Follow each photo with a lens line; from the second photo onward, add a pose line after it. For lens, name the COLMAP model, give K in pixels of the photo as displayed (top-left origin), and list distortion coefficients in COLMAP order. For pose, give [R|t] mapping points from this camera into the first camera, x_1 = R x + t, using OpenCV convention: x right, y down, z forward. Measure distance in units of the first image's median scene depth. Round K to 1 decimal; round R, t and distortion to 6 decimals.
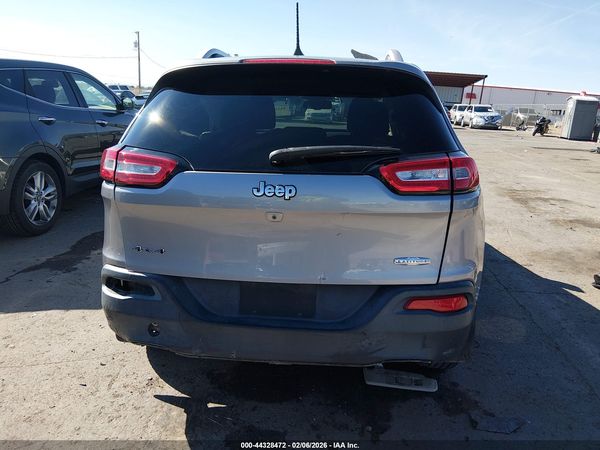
lens RADIAL K [[449.5, 0, 298.0], [0, 449.5, 223.9], [0, 0, 1]] dist [0.109531, -0.175647]
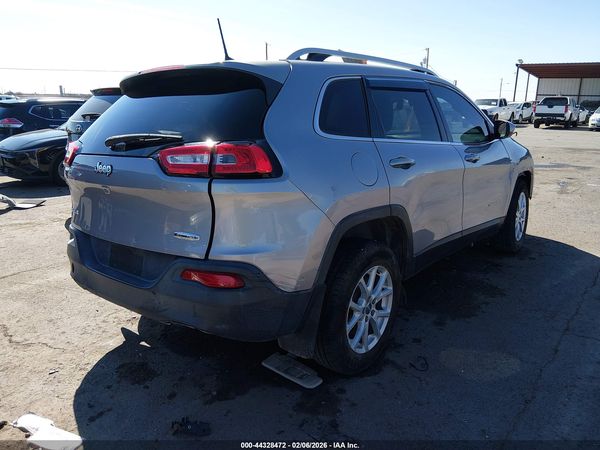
lens RADIAL K [[449.5, 0, 298.0], [0, 449.5, 223.9], [0, 0, 1]] dist [0.109531, -0.175647]
pose [[0.835087, 0.097580, -0.541395, 0.769436], [-0.110339, 0.993854, 0.008936, 0.008346], [0.538939, 0.052275, 0.840721, 0.141425]]
